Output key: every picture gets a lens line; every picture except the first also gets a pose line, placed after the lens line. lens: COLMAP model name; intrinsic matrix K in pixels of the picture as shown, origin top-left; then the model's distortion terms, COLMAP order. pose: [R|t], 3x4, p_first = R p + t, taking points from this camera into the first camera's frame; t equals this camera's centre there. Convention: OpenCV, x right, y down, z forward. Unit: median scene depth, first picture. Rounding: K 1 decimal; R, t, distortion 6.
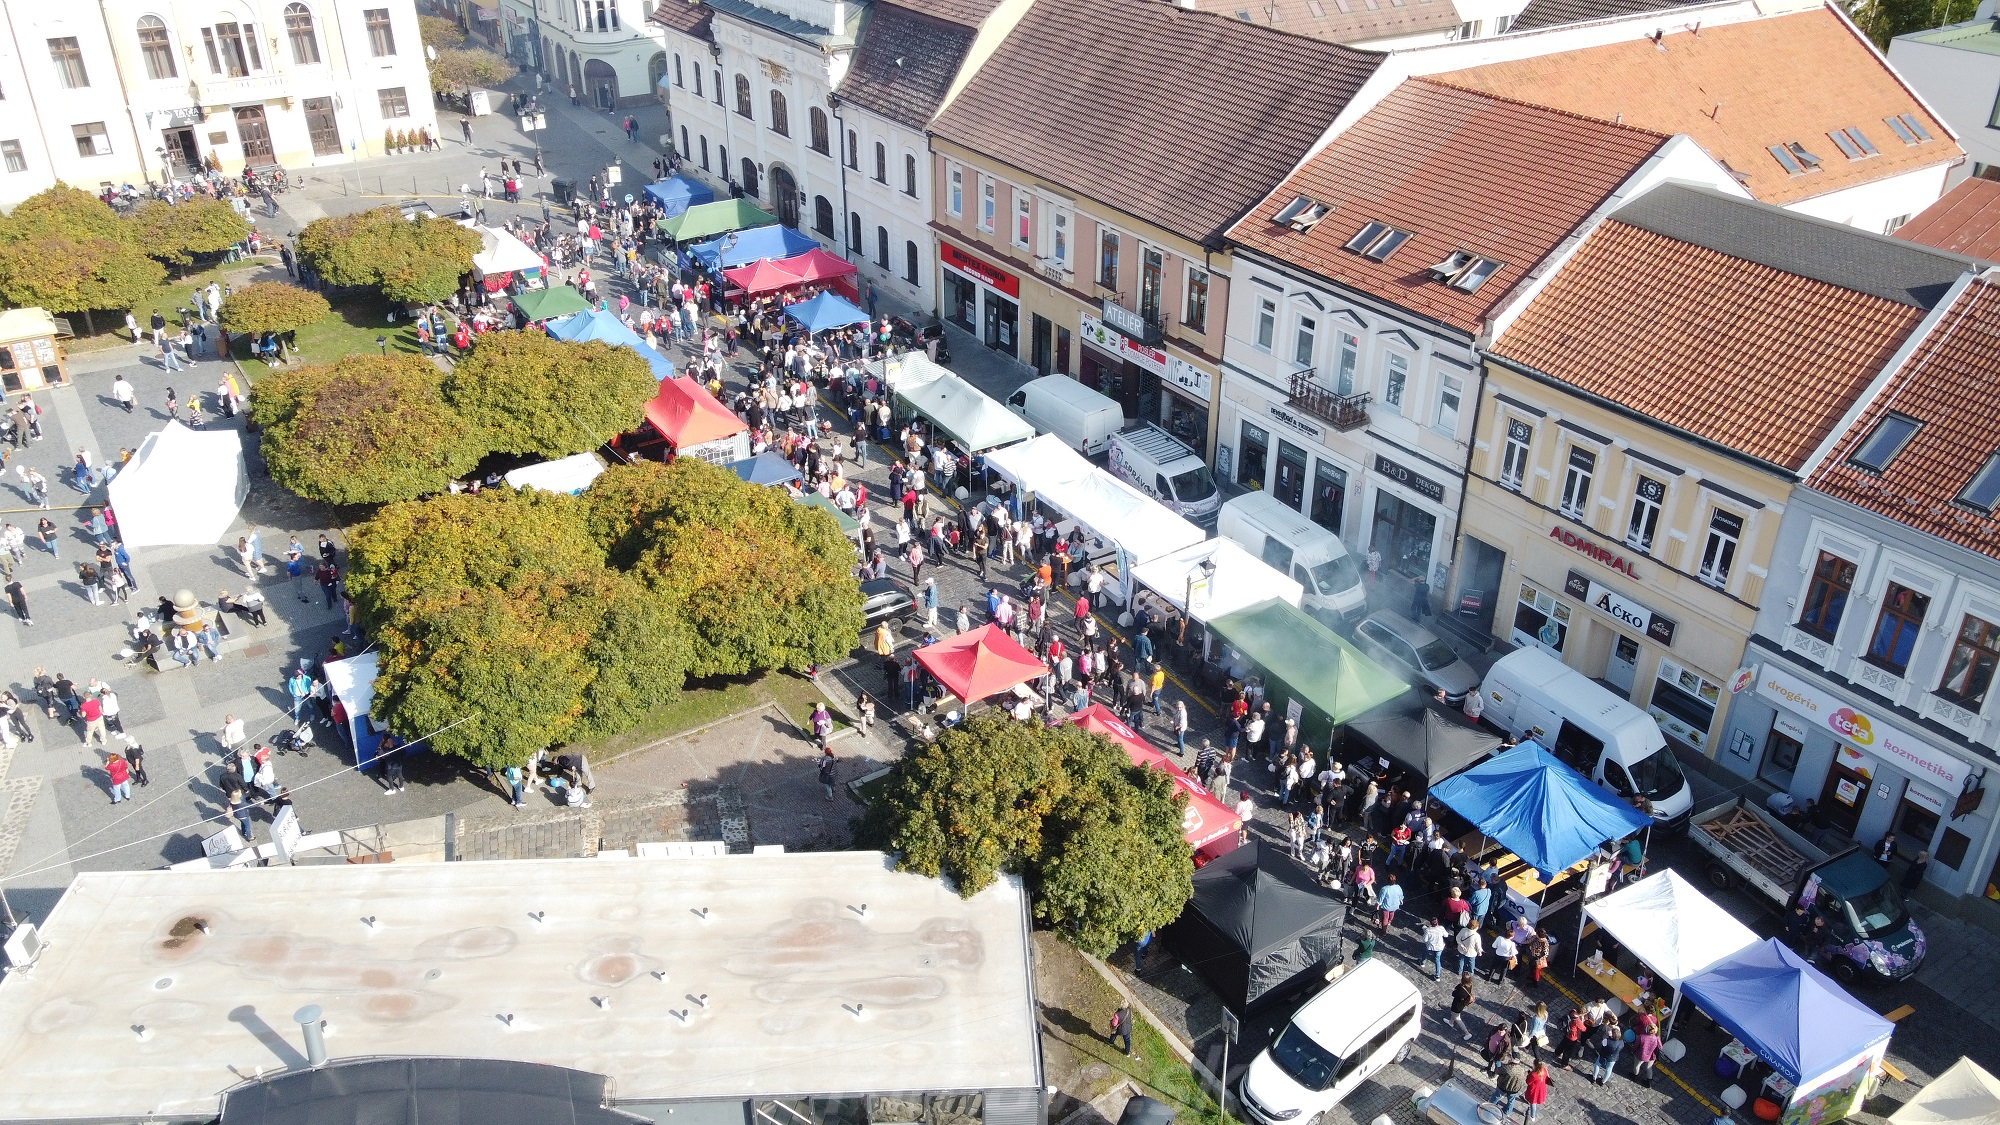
lens RADIAL K [[1487.3, 0, 1002.0], [0, 1487.3, 562.5], [0, 0, 1]] dist [0.014194, 0.003784]
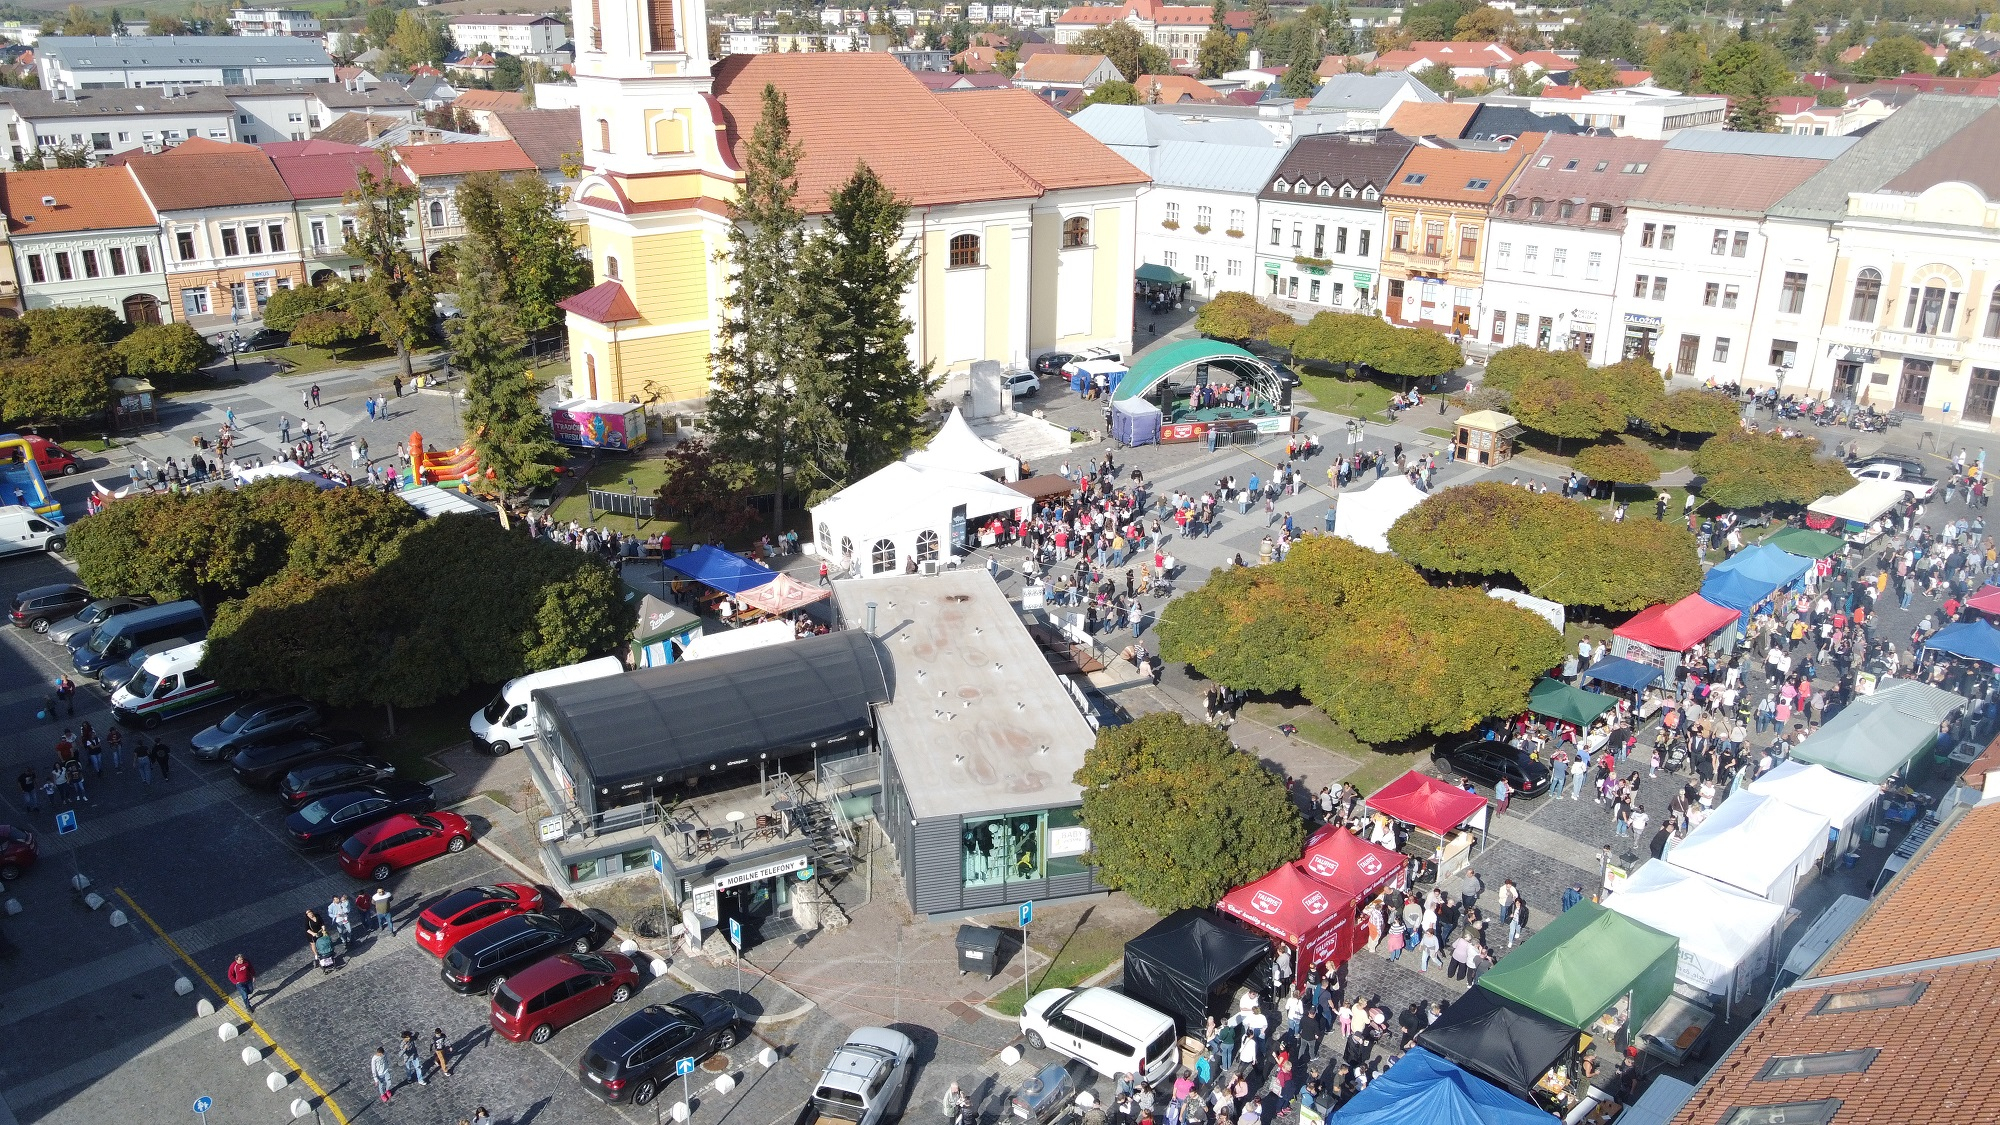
lens RADIAL K [[1487.3, 0, 1010.4], [0, 1487.3, 557.9], [0, 0, 1]] dist [0.014194, 0.003784]
pose [[0.200531, 0.336962, -0.919915, 0.430658], [-0.492366, 0.846451, 0.202722, -0.078594], [0.846973, 0.412283, 0.335648, 0.131870]]
